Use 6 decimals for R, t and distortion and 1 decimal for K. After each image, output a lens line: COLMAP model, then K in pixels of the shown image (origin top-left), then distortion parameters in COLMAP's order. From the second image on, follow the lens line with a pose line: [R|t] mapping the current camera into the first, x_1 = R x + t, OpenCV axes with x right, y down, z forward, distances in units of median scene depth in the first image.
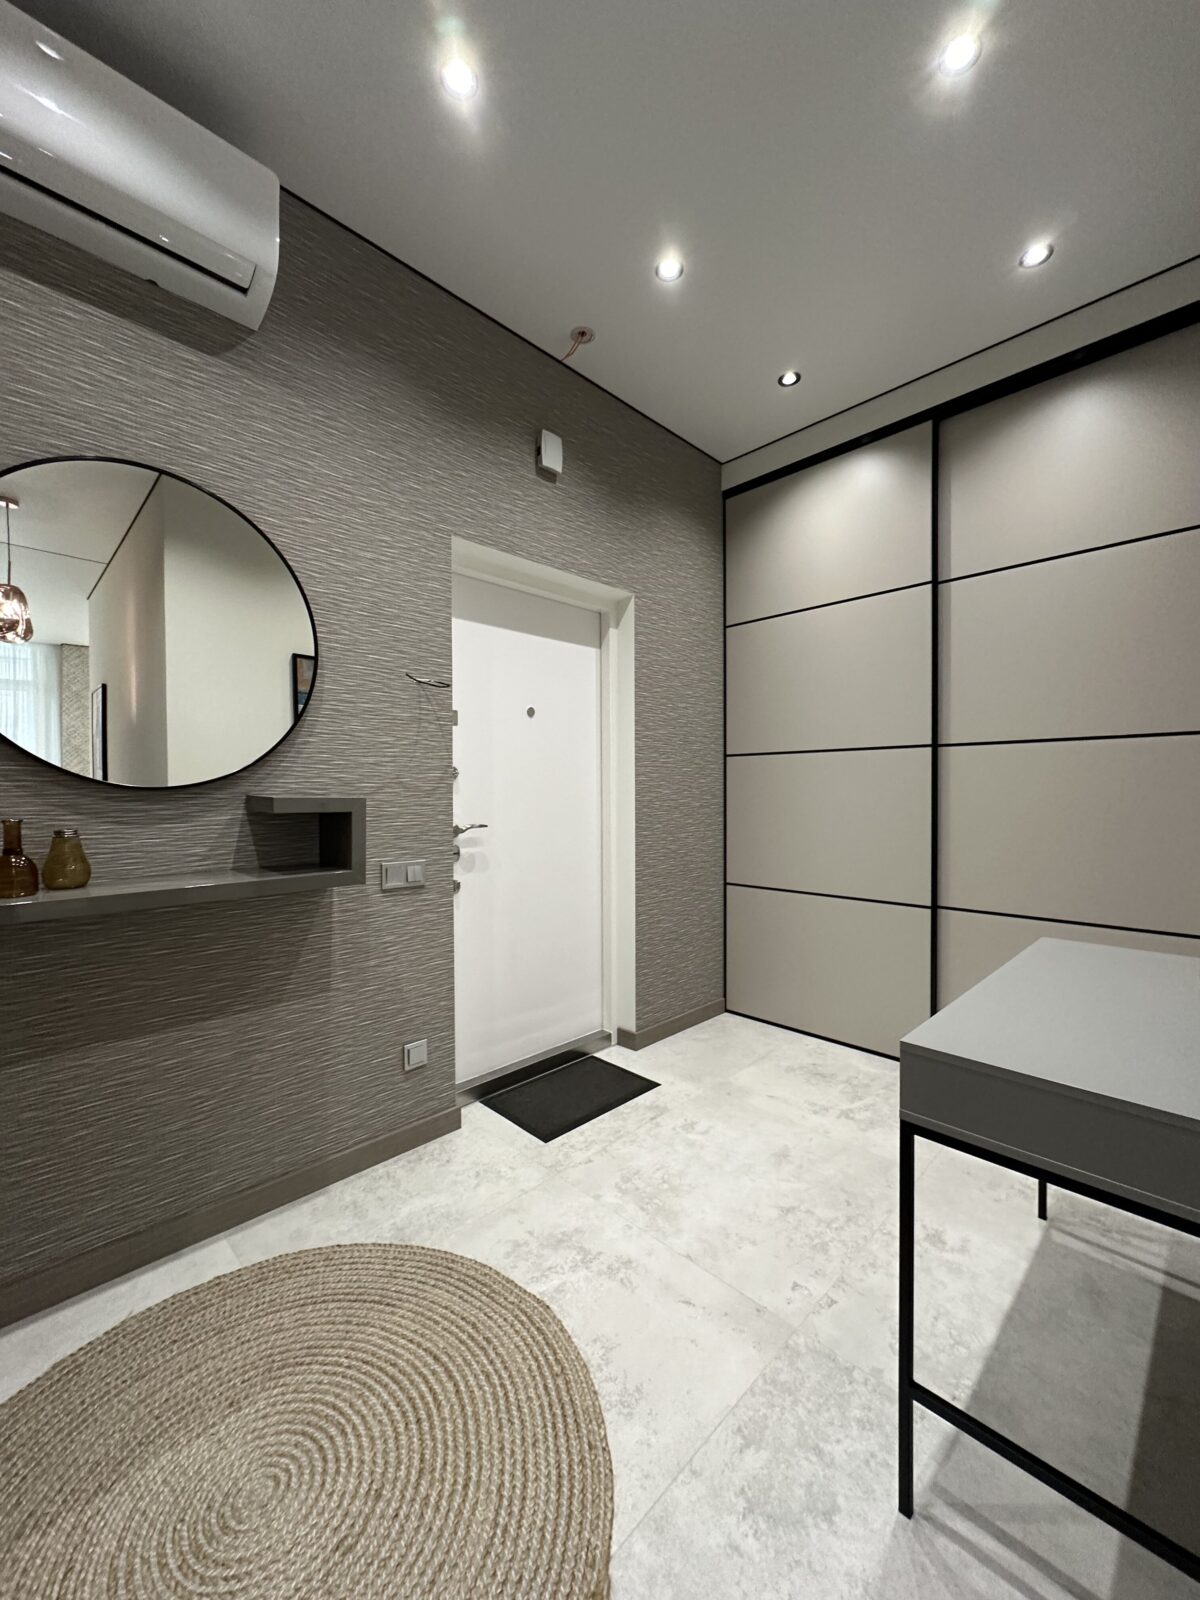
lens RADIAL K [[636.3, 0, 600.0], [0, 636.3, 800.0], [0, 0, 1]] dist [-0.003716, 0.000256]
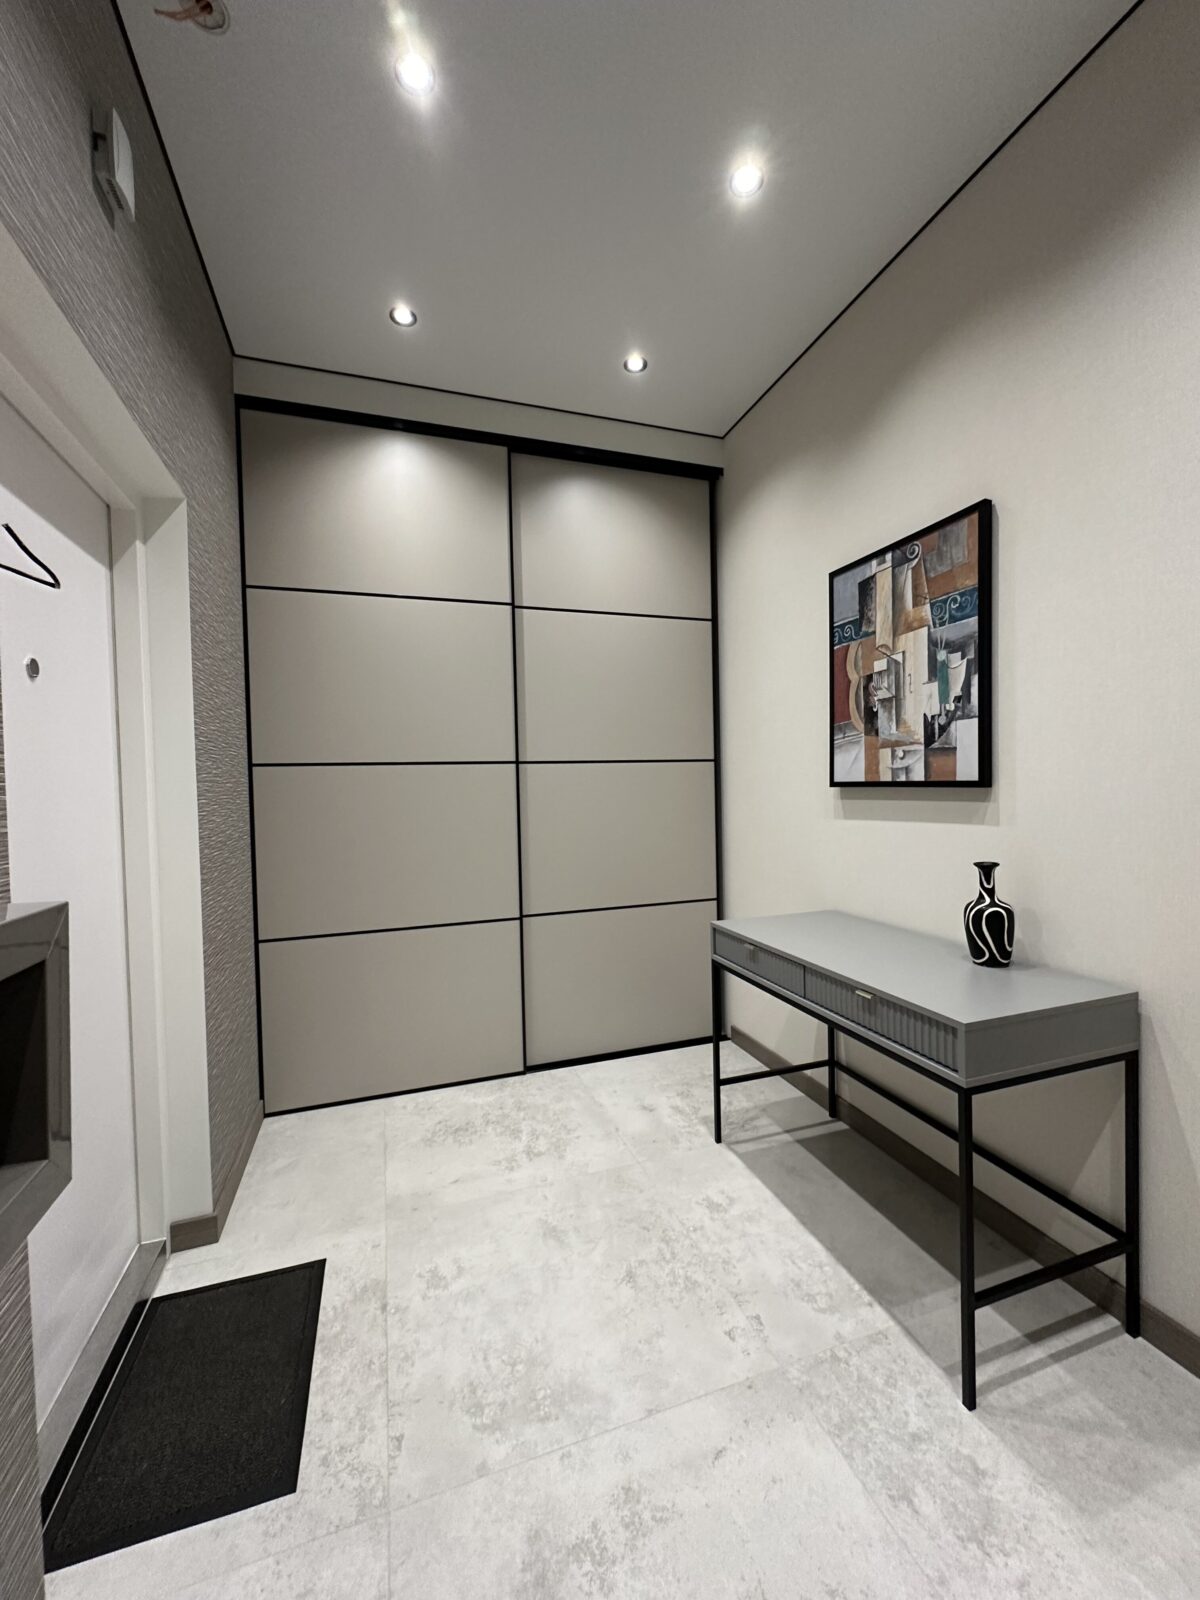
lens RADIAL K [[636.3, 0, 600.0], [0, 636.3, 800.0], [0, 0, 1]] dist [-0.003716, 0.000256]
pose [[0.441679, -0.025275, 0.896817, -0.357035], [0.032829, 0.999389, 0.011998, -0.032828], [-0.896573, 0.024143, 0.442238, 0.426390]]
